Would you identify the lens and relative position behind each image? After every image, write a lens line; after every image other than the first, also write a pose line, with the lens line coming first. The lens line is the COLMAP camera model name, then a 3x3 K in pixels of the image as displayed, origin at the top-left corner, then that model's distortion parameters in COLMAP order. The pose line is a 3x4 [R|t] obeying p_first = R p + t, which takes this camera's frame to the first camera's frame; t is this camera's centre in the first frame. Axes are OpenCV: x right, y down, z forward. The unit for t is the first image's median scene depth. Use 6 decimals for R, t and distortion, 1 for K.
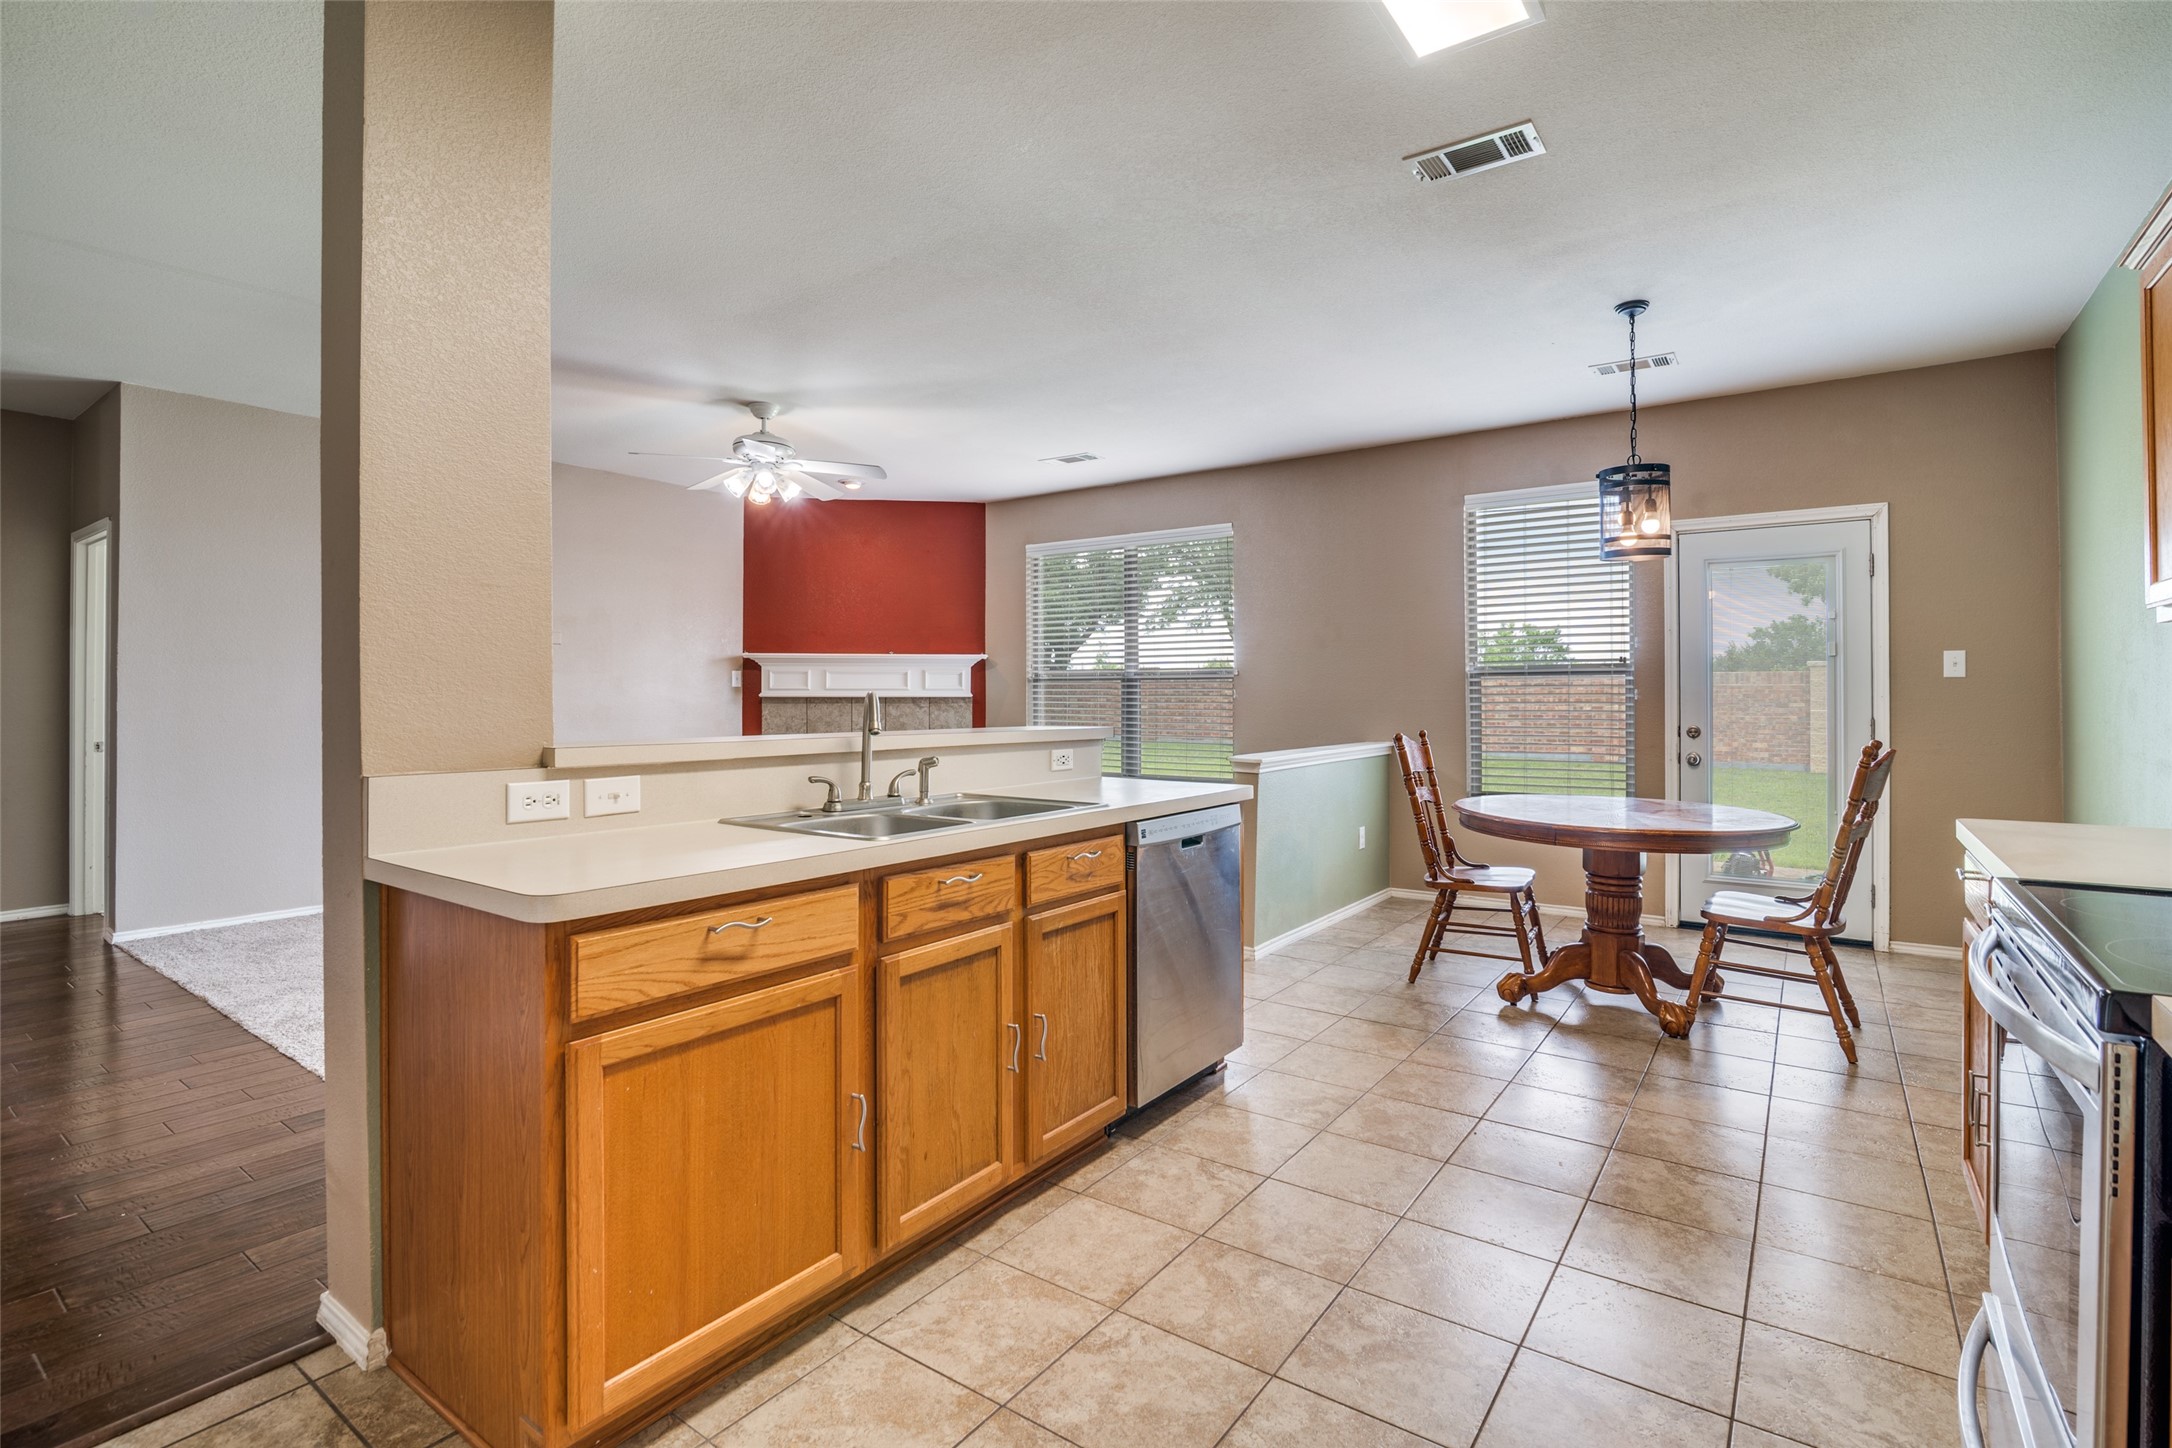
lens RADIAL K [[1021.4, 0, 1062.1], [0, 1021.4, 704.4], [0, 0, 1]] dist [-0.005580, -0.000851]
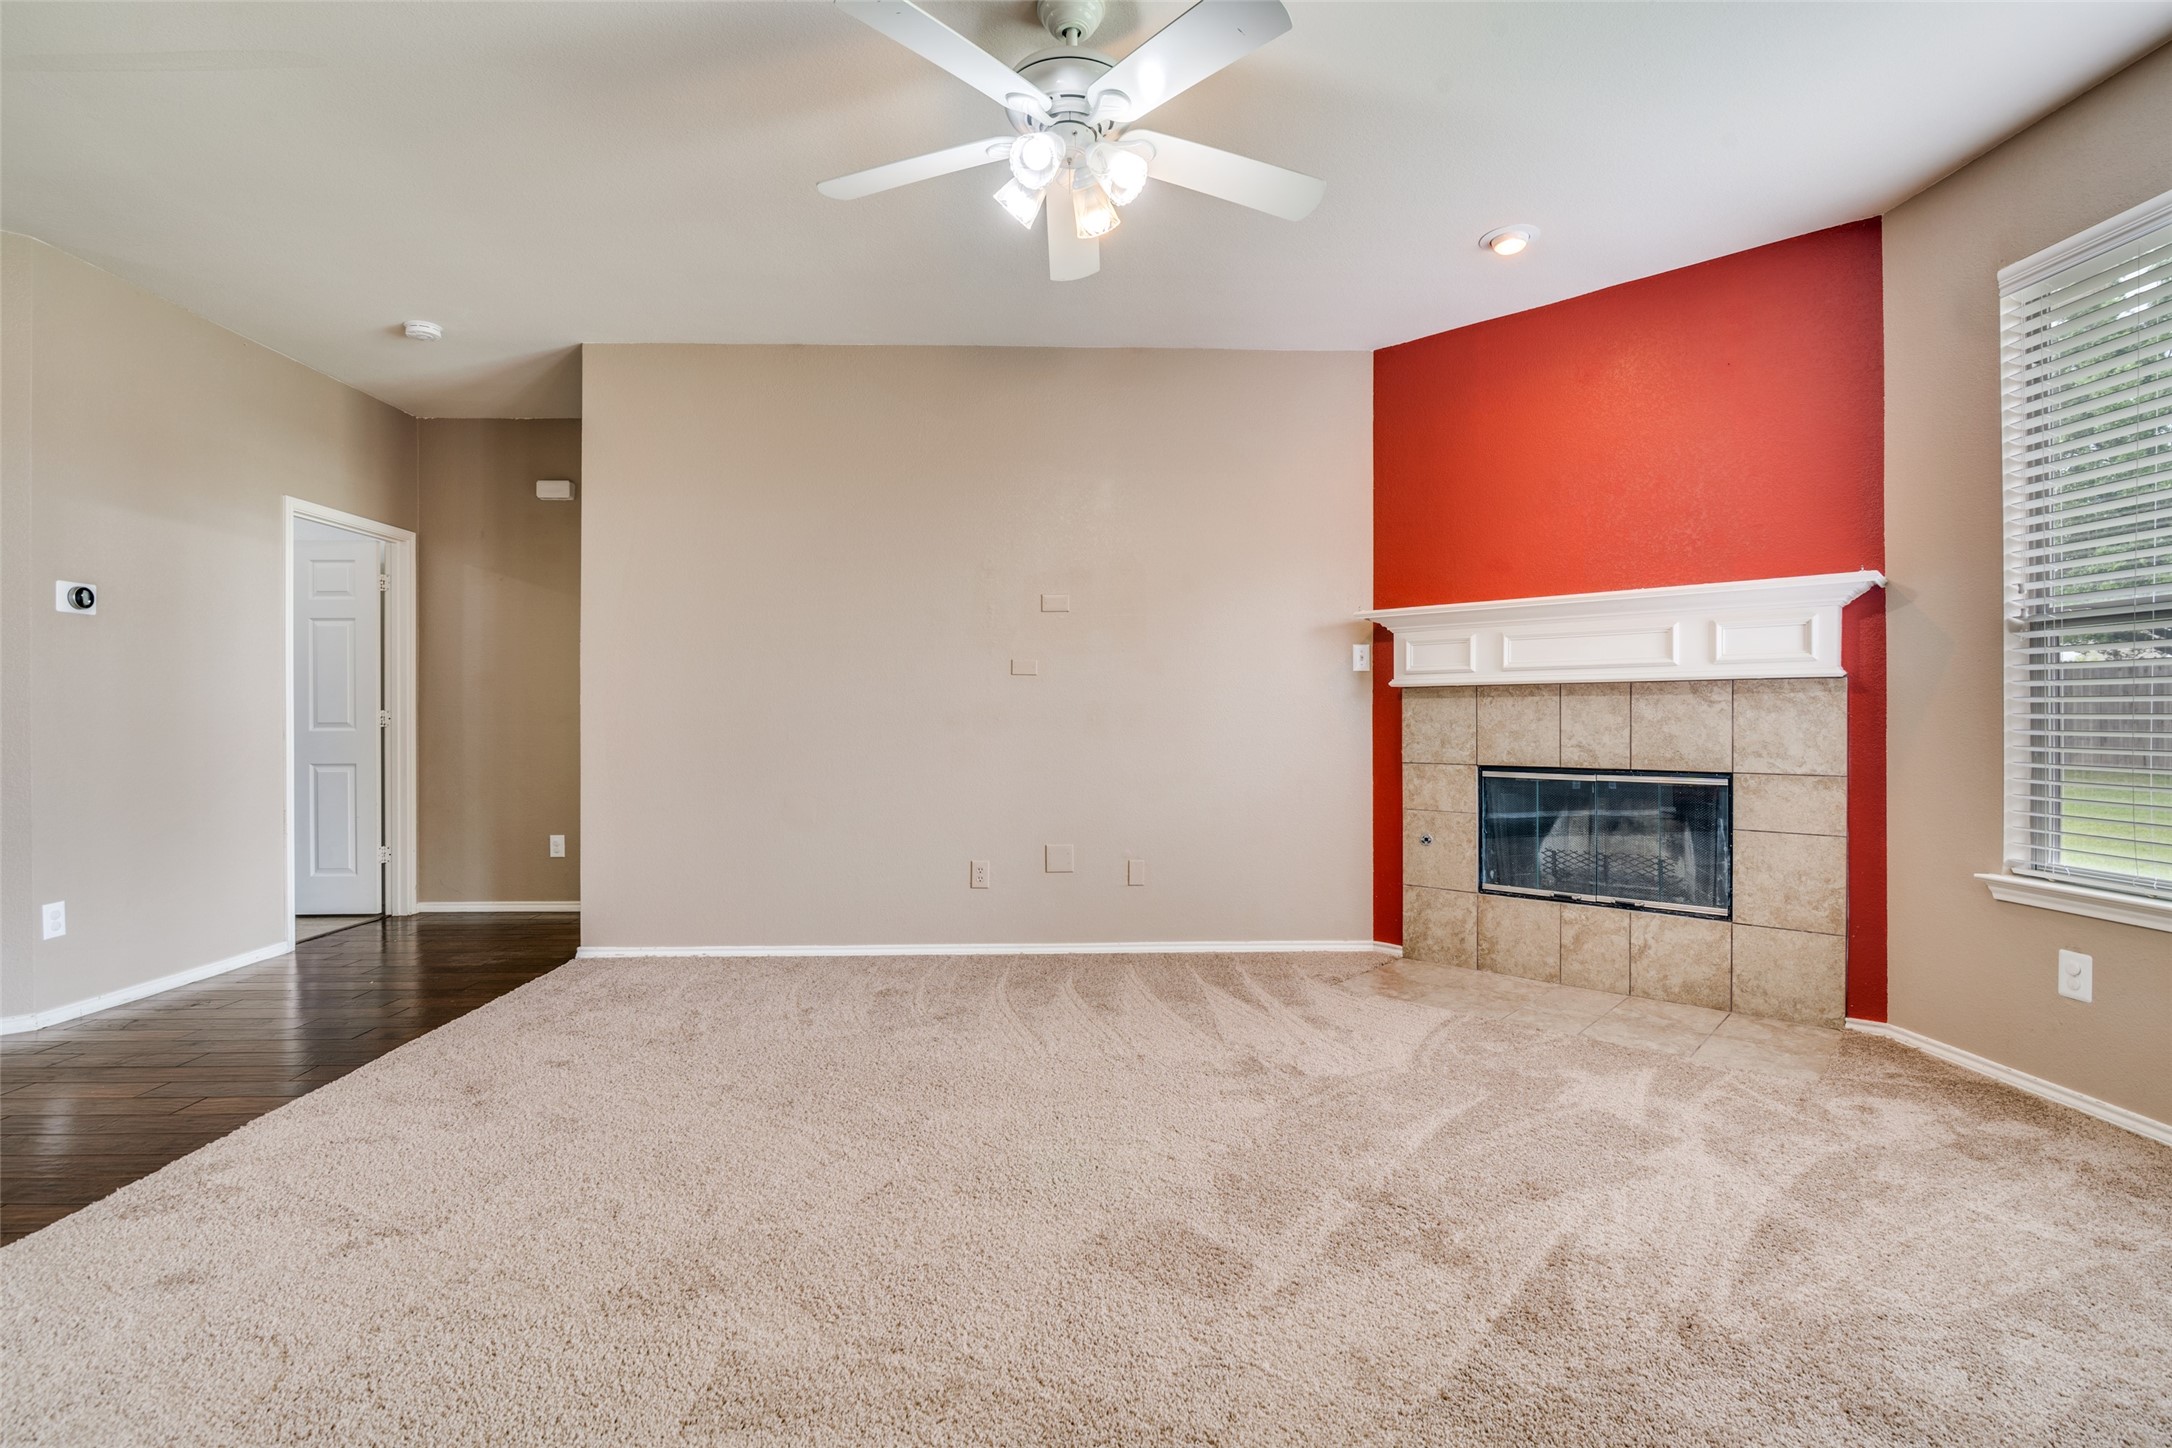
lens RADIAL K [[1021.4, 0, 1100.3], [0, 1021.4, 725.8], [0, 0, 1]] dist [-0.005580, -0.000851]
pose [[0.632387, 0.004741, -0.774638, 0.047100], [-0.000570, 0.999984, 0.005654, 0.011976], [0.774652, -0.003134, 0.632379, 0.512547]]
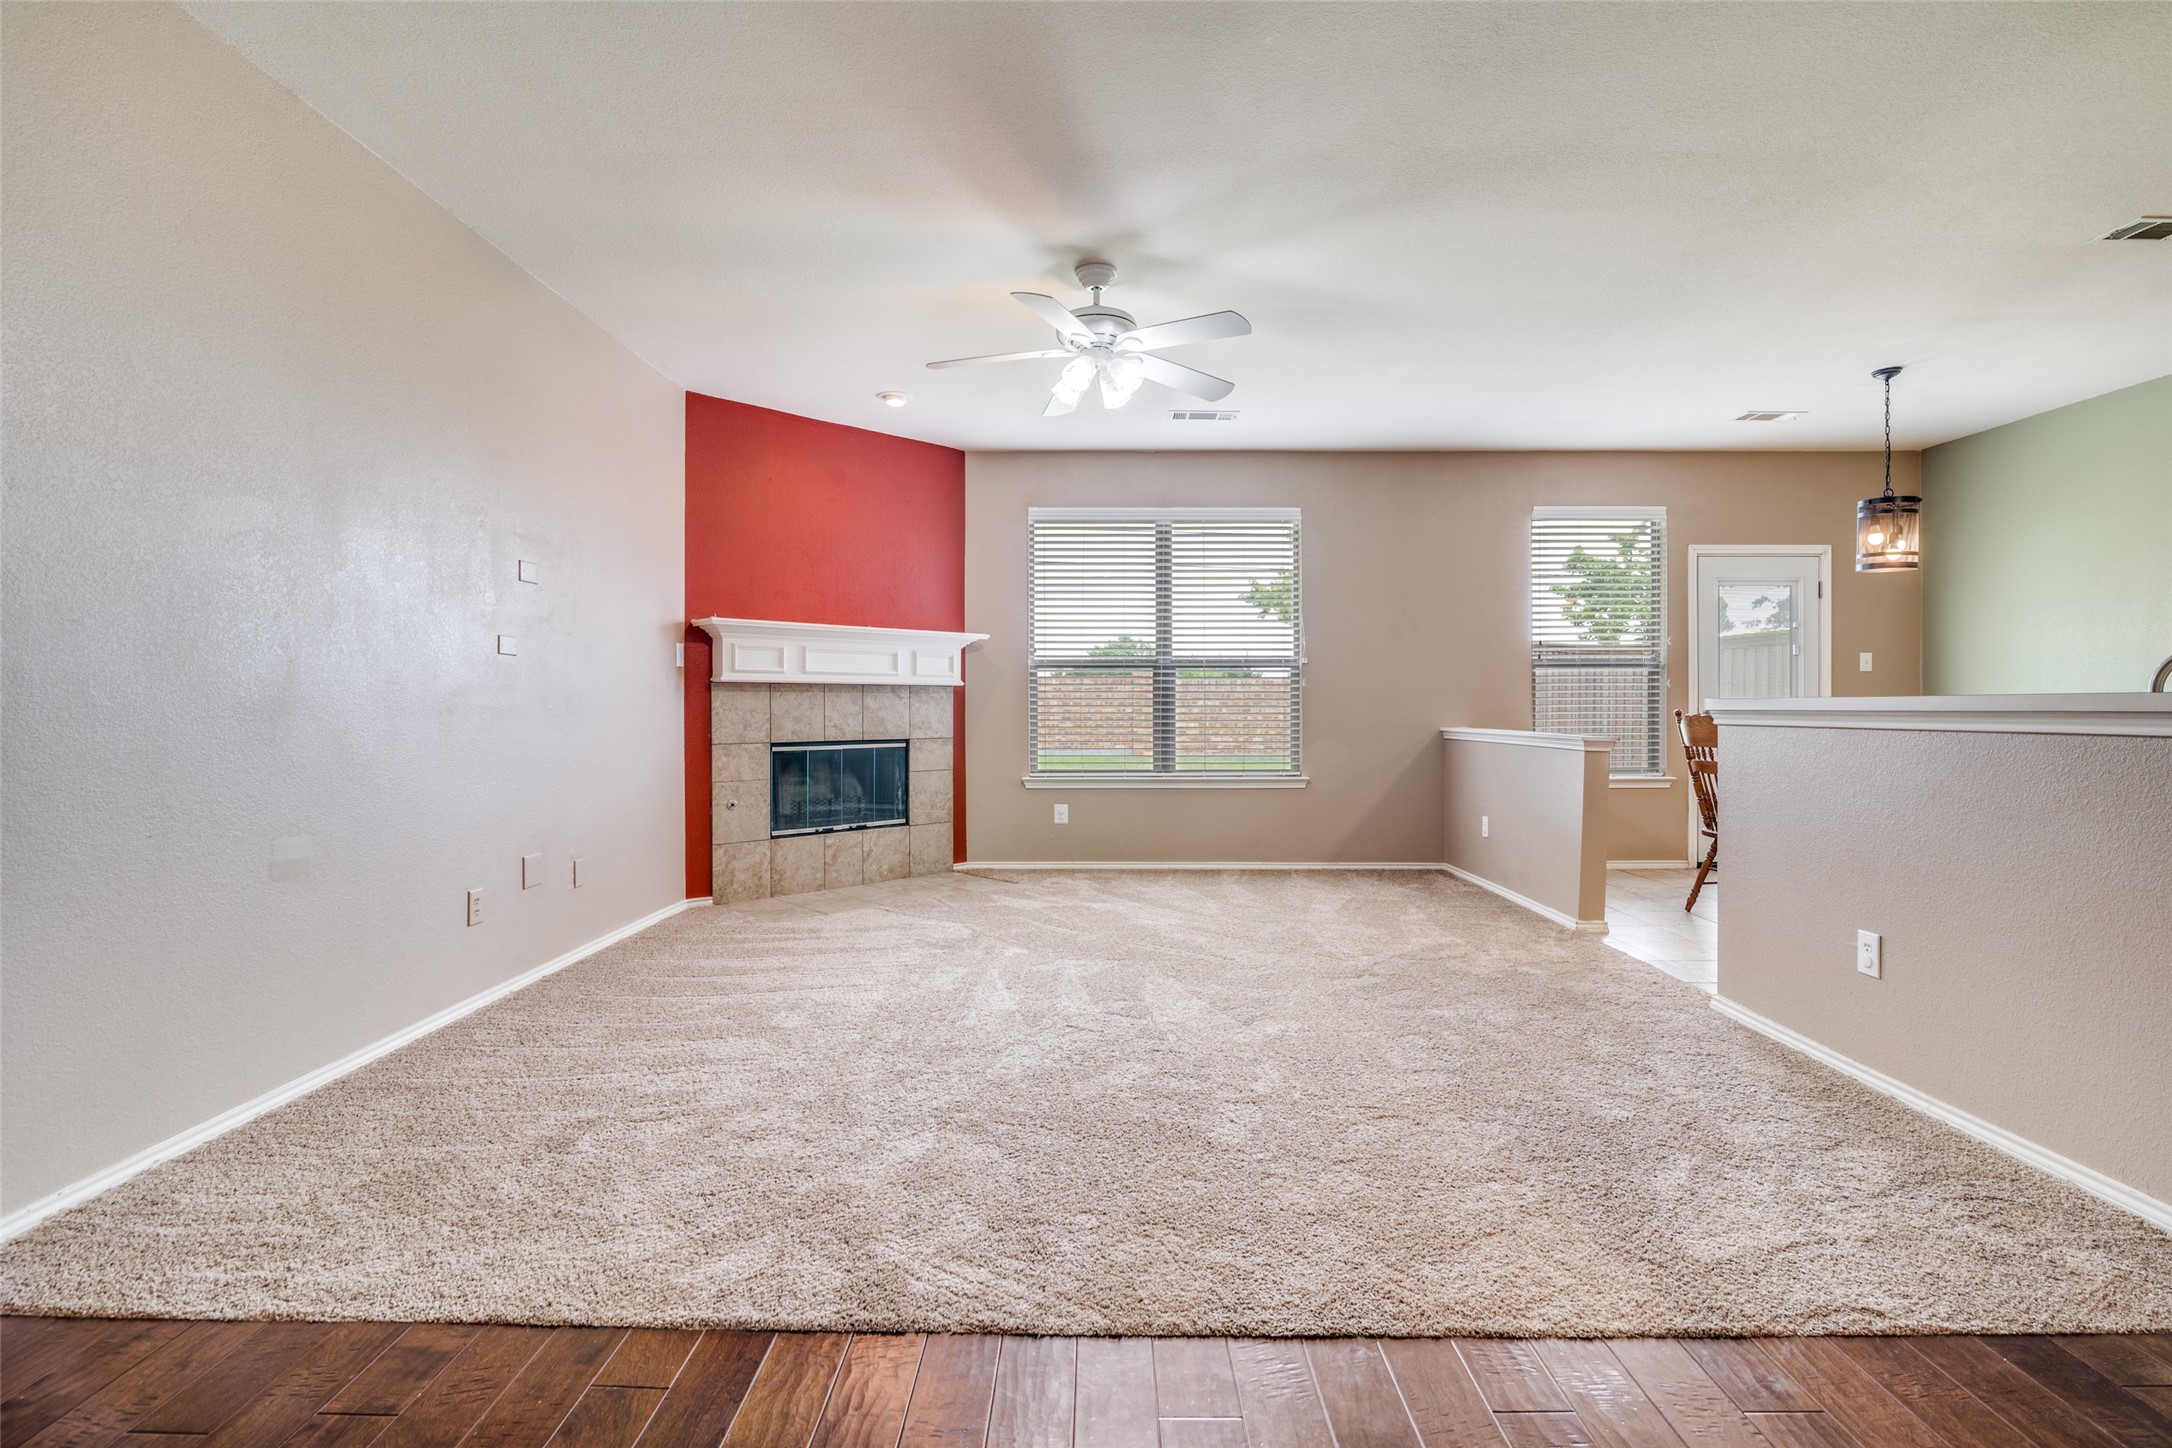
lens RADIAL K [[1021.4, 0, 1072.9], [0, 1021.4, 719.3], [0, 0, 1]] dist [-0.005580, -0.000851]
pose [[0.806008, -0.007962, 0.591852, -0.520074], [0.005052, 0.999966, 0.006572, 0.015666], [-0.591884, -0.002307, 0.806020, 0.296567]]
